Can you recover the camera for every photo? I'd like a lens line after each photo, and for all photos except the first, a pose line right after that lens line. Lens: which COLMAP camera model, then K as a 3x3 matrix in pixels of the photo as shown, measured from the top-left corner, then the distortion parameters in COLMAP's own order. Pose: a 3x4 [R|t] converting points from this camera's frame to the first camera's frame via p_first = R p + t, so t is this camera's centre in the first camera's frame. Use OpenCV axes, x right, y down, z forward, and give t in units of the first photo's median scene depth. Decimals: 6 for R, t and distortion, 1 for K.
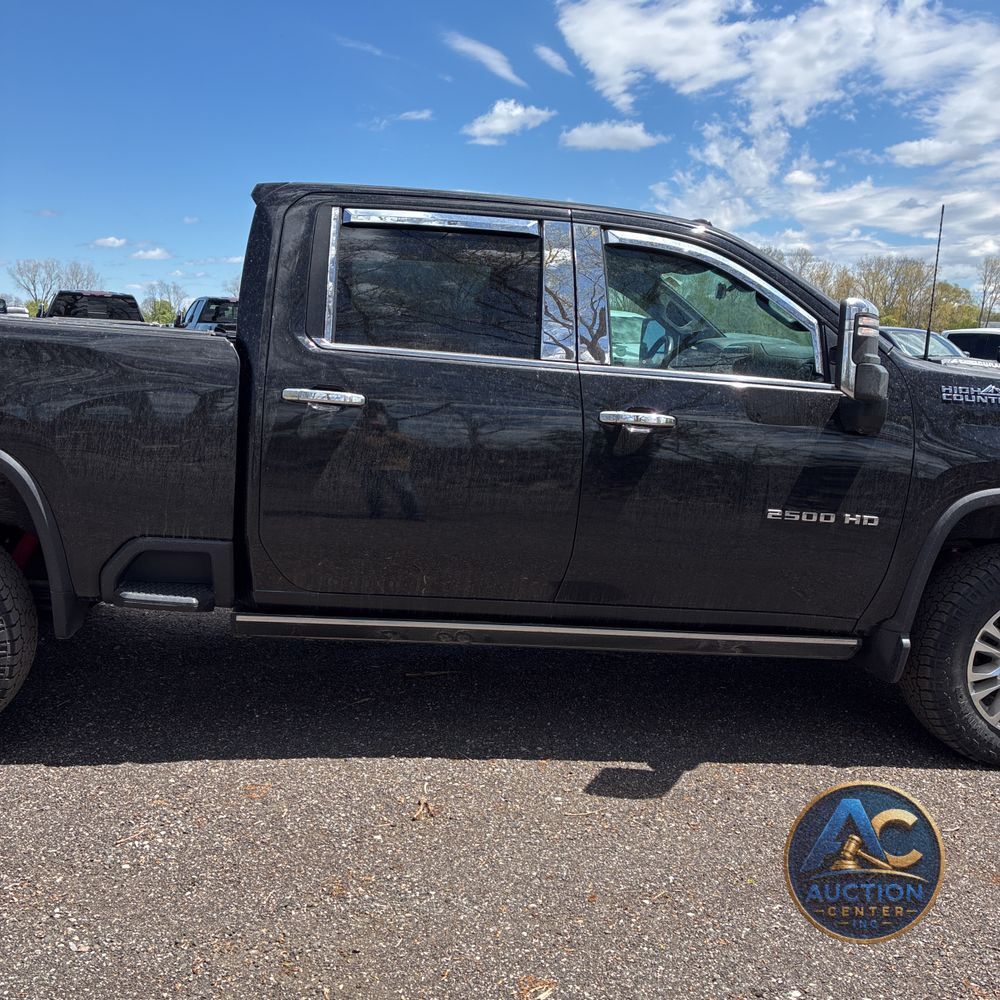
lens RADIAL K [[1009.8, 0, 482.2], [0, 1009.8, 503.8], [0, 0, 1]] dist [0.024355, 0.000000]
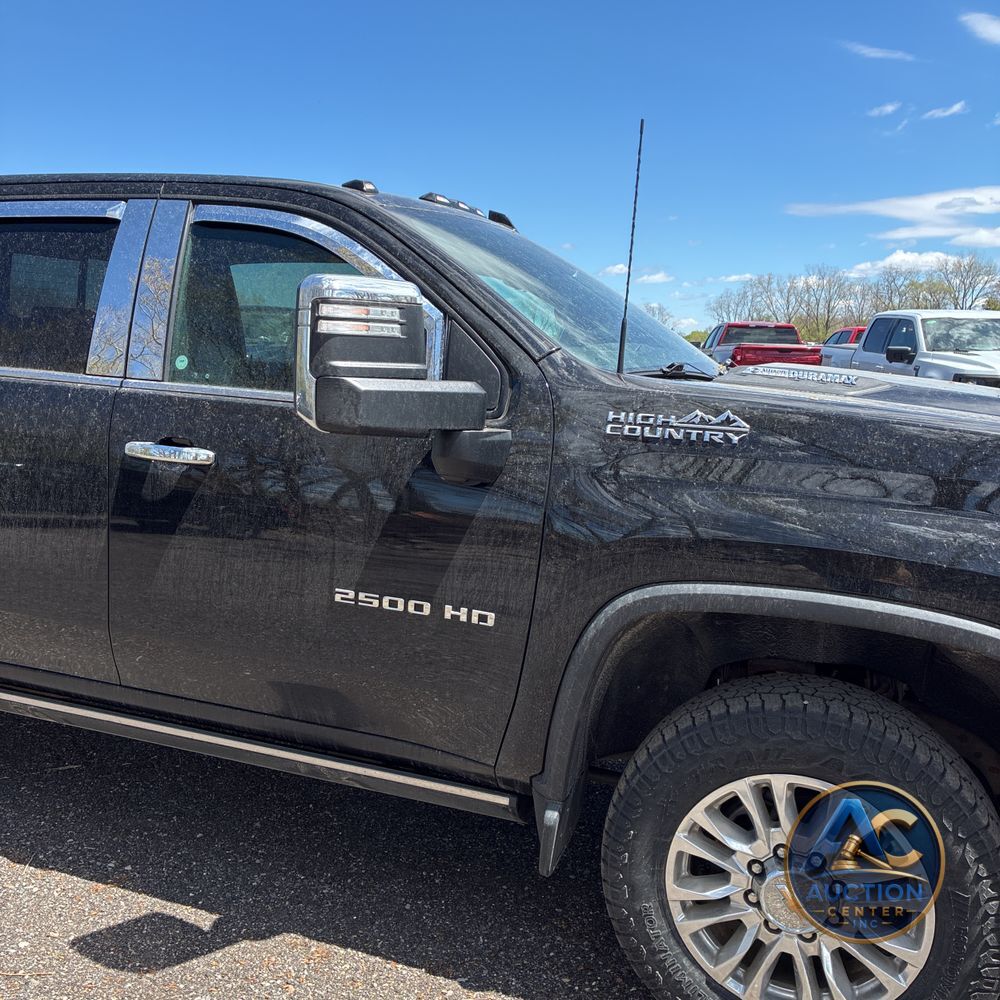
lens RADIAL K [[1009.8, 0, 485.1], [0, 1009.8, 498.6], [0, 0, 1]] dist [0.024355, 0.000000]
pose [[0.891456, 0.043511, -0.451014, 0.664957], [-0.053544, 0.998520, -0.009503, -0.053016], [0.449933, 0.032620, 0.892466, 0.418638]]
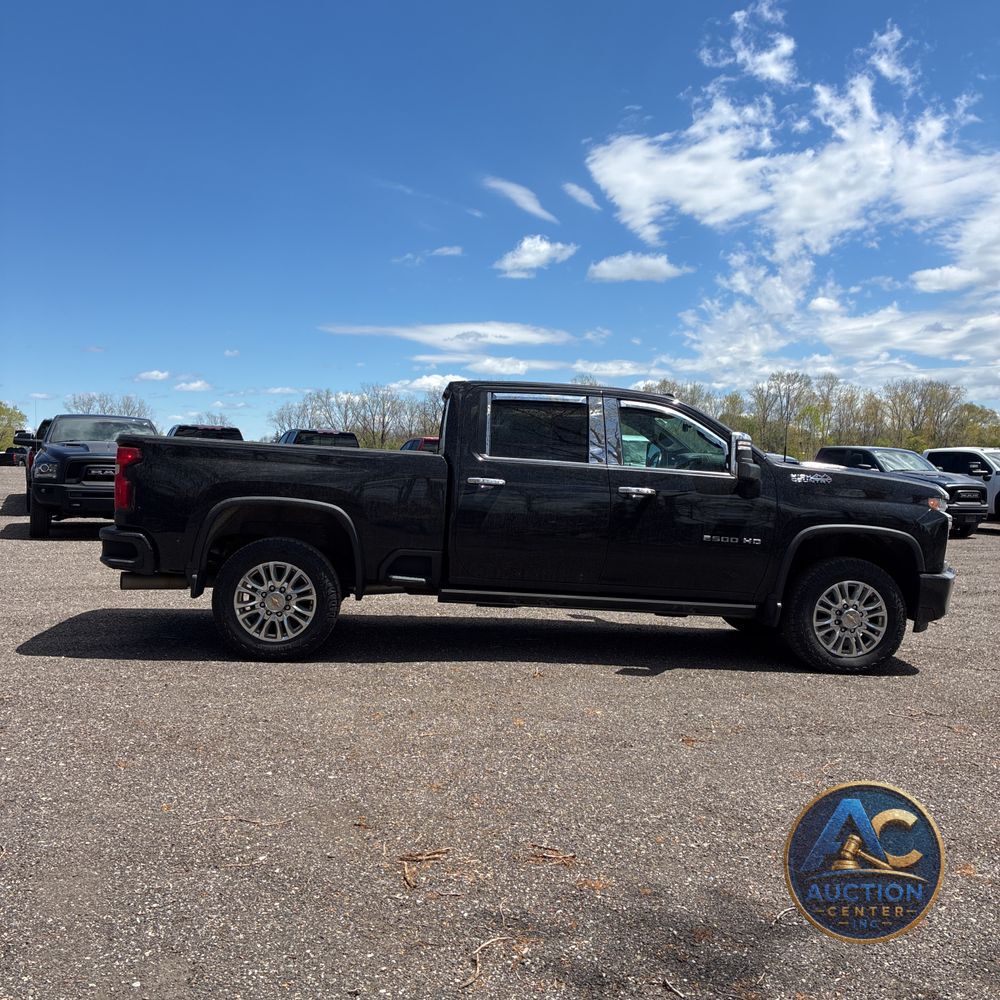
lens RADIAL K [[1009.8, 0, 480.6], [0, 1009.8, 505.0], [0, 0, 1]] dist [0.024355, 0.000000]
pose [[0.999392, -0.009412, -0.033563, -0.090658], [0.005303, 0.992703, -0.120471, 0.180263], [0.034452, 0.120220, 0.992149, -0.991417]]
